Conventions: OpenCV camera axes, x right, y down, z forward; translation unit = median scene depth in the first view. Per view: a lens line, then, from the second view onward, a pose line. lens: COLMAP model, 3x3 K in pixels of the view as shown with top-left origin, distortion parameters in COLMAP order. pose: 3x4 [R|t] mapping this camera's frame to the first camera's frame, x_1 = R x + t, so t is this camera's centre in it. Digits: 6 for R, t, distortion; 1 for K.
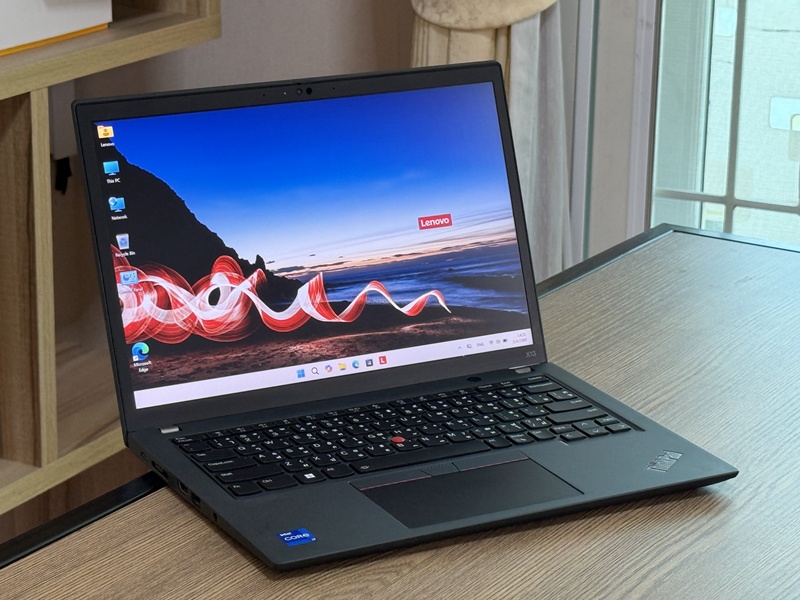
lens RADIAL K [[2231.4, 0, 427.7], [0, 2231.4, 294.5], [0, 0, 1]] dist [0.239082, 0.000000]
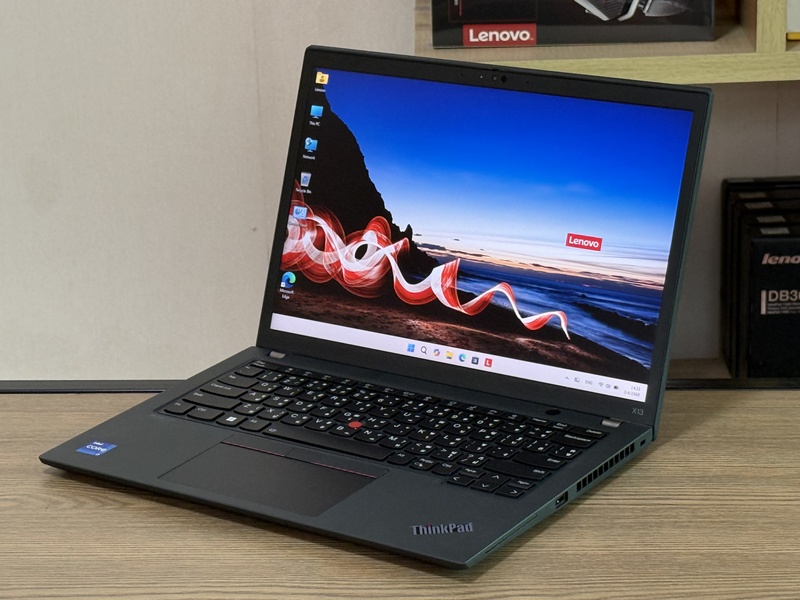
lens RADIAL K [[2231.4, 0, 429.4], [0, 2231.4, 319.7], [0, 0, 1]] dist [0.239082, 0.000000]
pose [[0.475642, 0.262570, -0.839536, 0.797079], [-0.224121, 0.959086, 0.172984, -0.154574], [0.850608, 0.105879, 0.515030, 0.481801]]
